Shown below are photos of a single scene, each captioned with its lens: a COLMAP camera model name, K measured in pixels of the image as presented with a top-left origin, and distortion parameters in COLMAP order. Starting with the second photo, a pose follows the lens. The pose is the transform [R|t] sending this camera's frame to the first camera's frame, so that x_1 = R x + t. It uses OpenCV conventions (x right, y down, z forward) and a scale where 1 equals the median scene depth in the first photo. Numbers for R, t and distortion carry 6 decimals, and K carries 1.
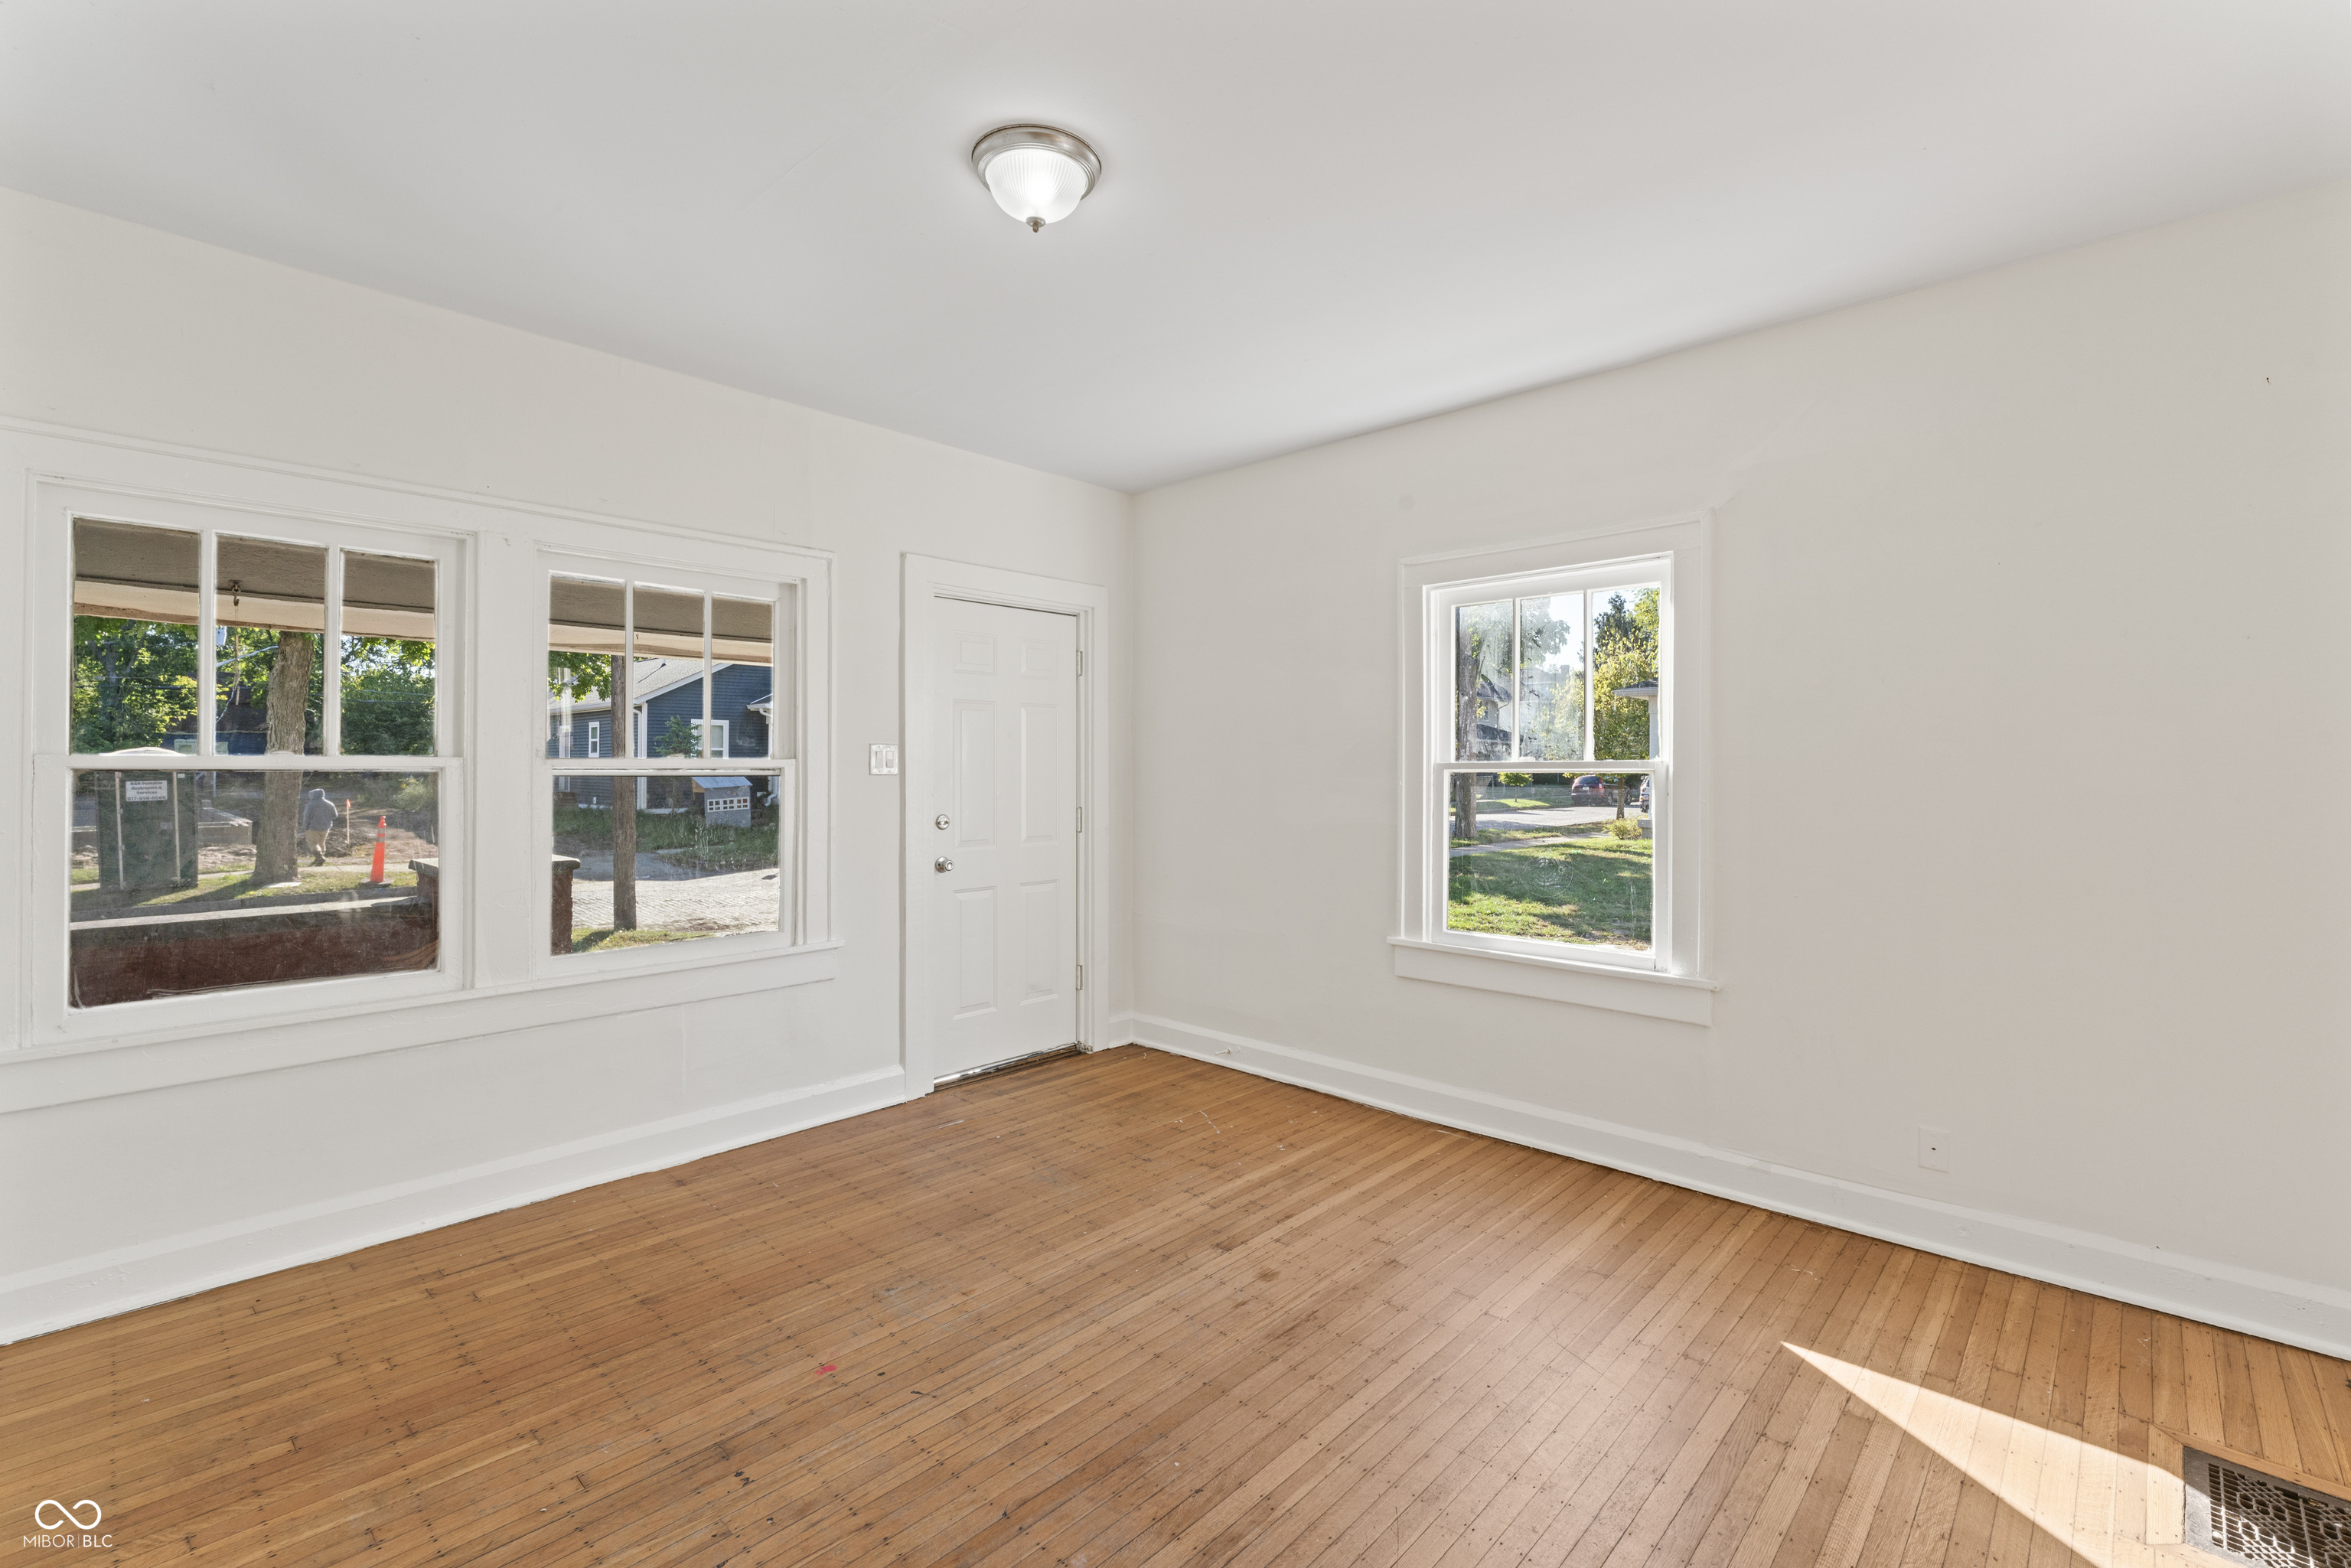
lens RADIAL K [[1030.3, 0, 1175.8], [0, 1030.3, 770.4], [0, 0, 1]] dist [-0.002990, 0.000189]
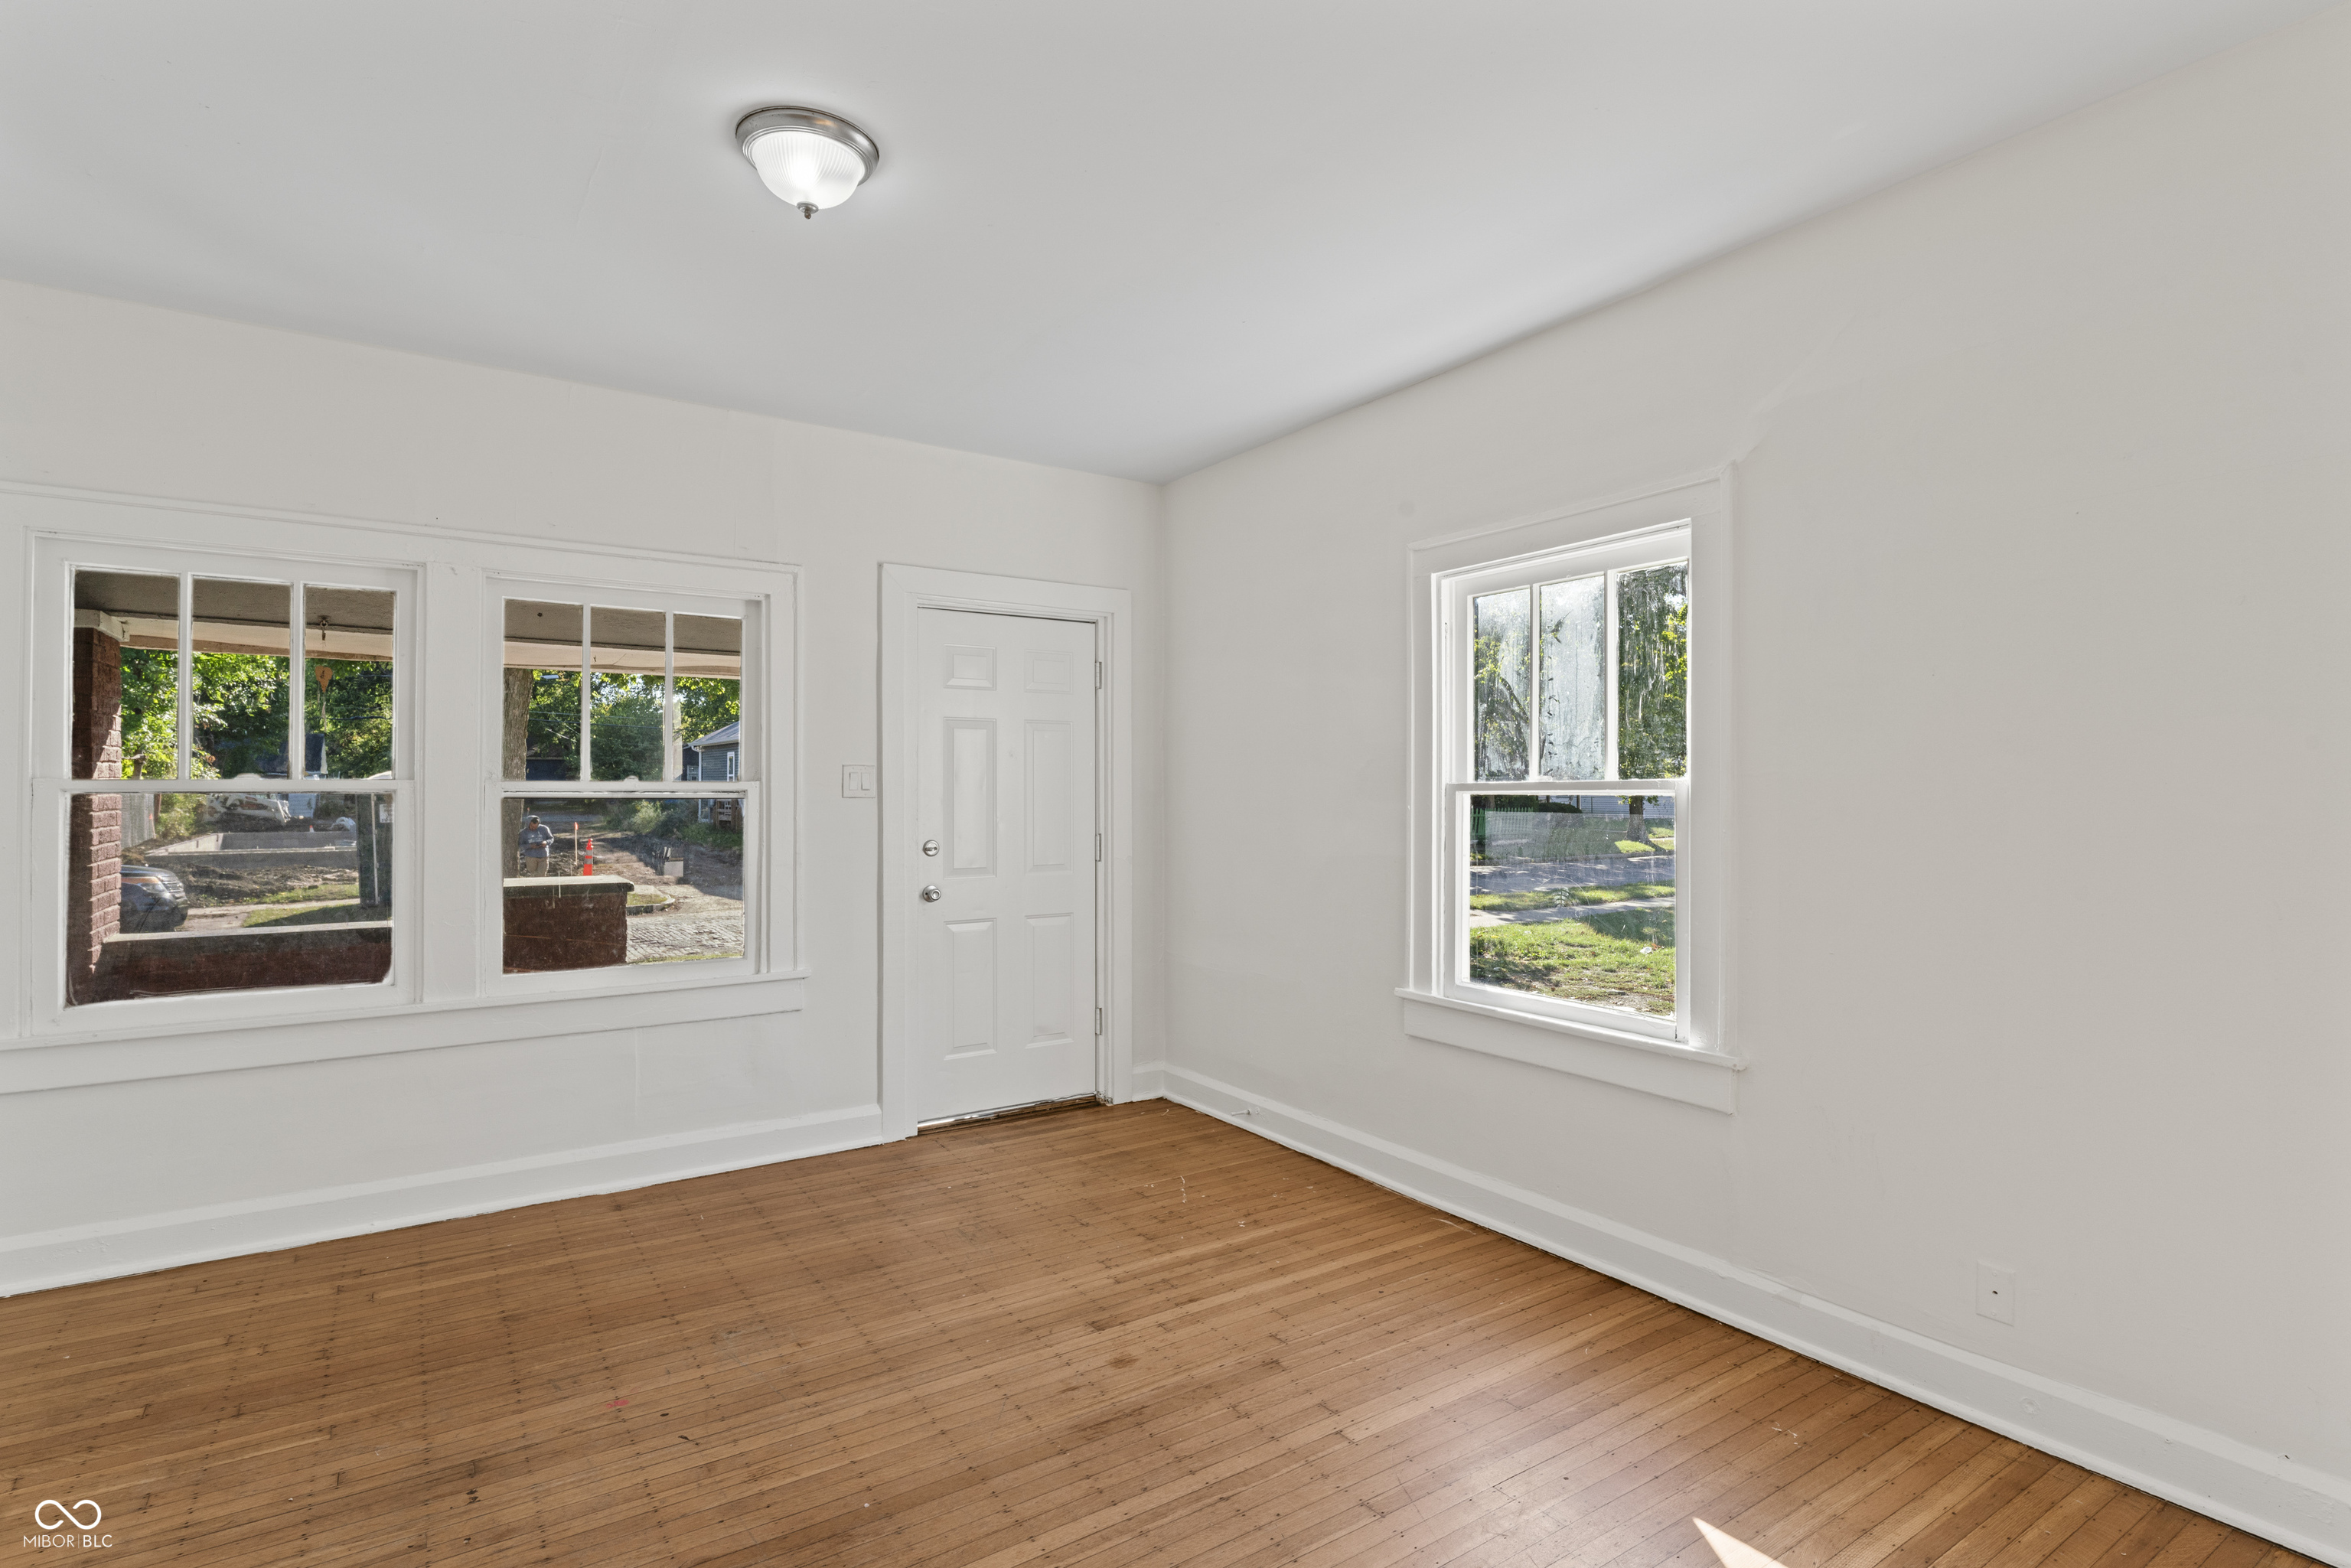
lens RADIAL K [[1158.5, 0, 1174.8], [0, 1158.5, 791.1], [0, 0, 1]] dist [-0.002396, -0.000126]
pose [[0.974398, -0.000730, -0.224827, 0.302769], [0.000213, 0.999997, -0.002321, 0.001534], [0.224828, 0.002214, 0.974396, 0.032094]]
